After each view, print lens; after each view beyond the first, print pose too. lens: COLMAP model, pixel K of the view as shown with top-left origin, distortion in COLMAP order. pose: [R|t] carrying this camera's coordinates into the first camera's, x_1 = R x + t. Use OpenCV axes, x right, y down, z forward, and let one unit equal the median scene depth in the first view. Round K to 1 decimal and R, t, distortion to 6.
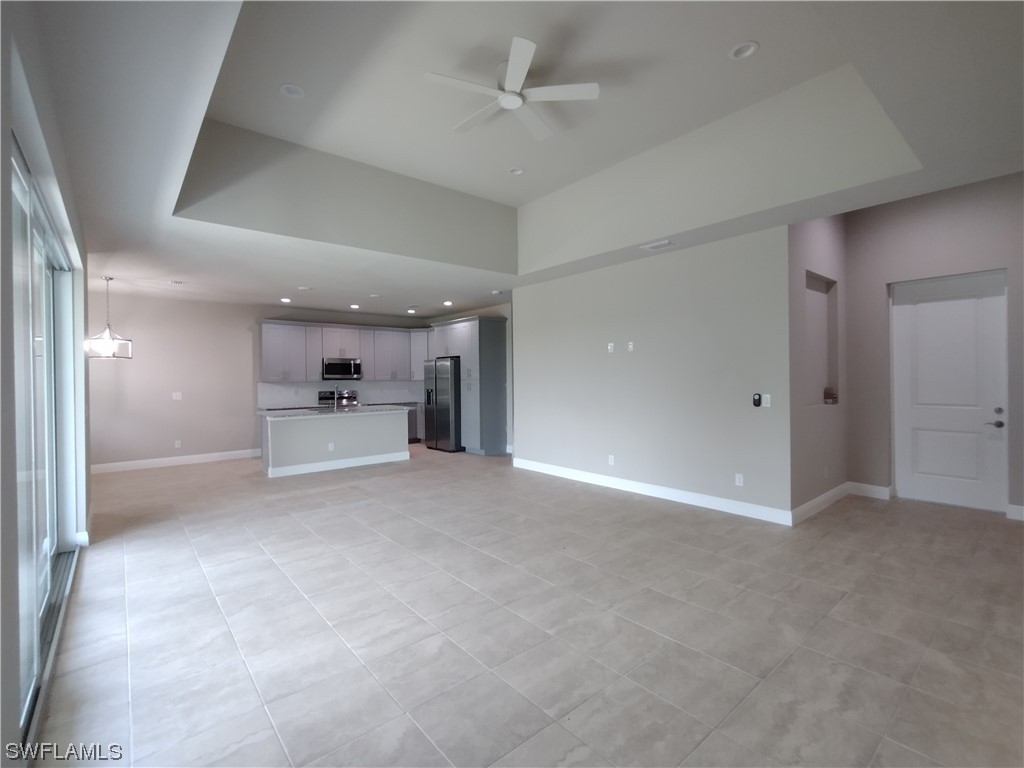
lens RADIAL K [[469.9, 0, 509.7], [0, 469.9, 382.5], [0, 0, 1]] dist [-0.004133, -0.000403]
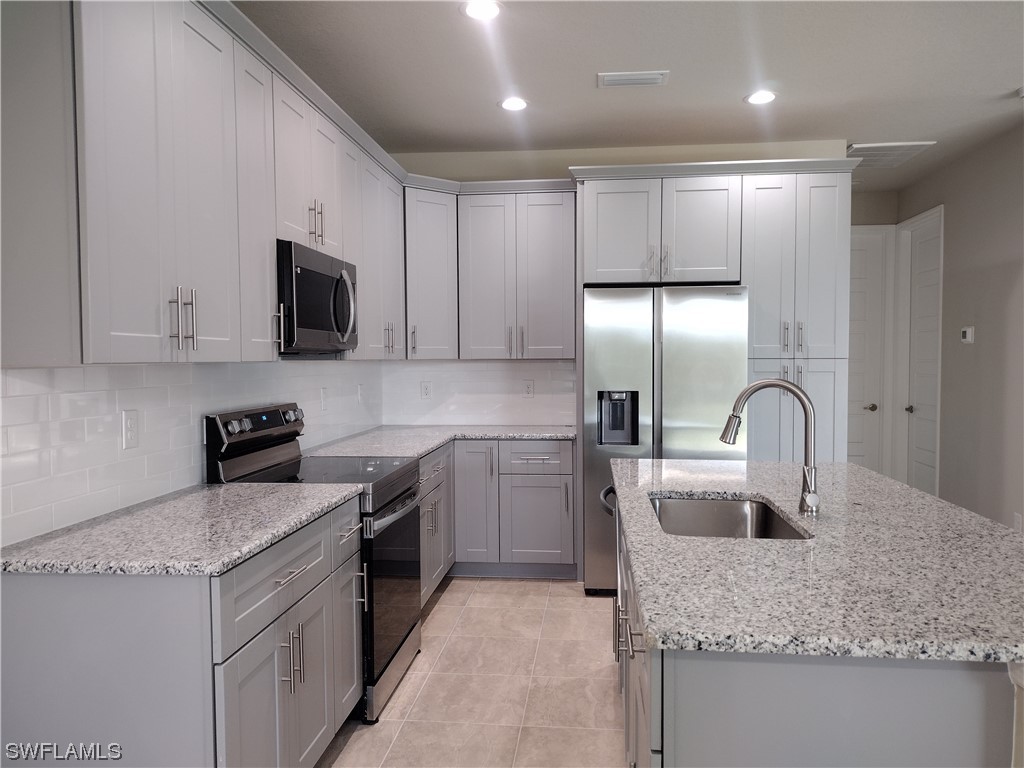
lens RADIAL K [[803.7, 0, 510.9], [0, 803.7, 387.7], [0, 0, 1]] dist [0.003364, 0.000323]
pose [[0.717820, -0.015682, 0.696052, -0.565138], [0.003262, 0.999811, 0.019162, 0.002167], [-0.696221, -0.011485, 0.717736, 0.695388]]
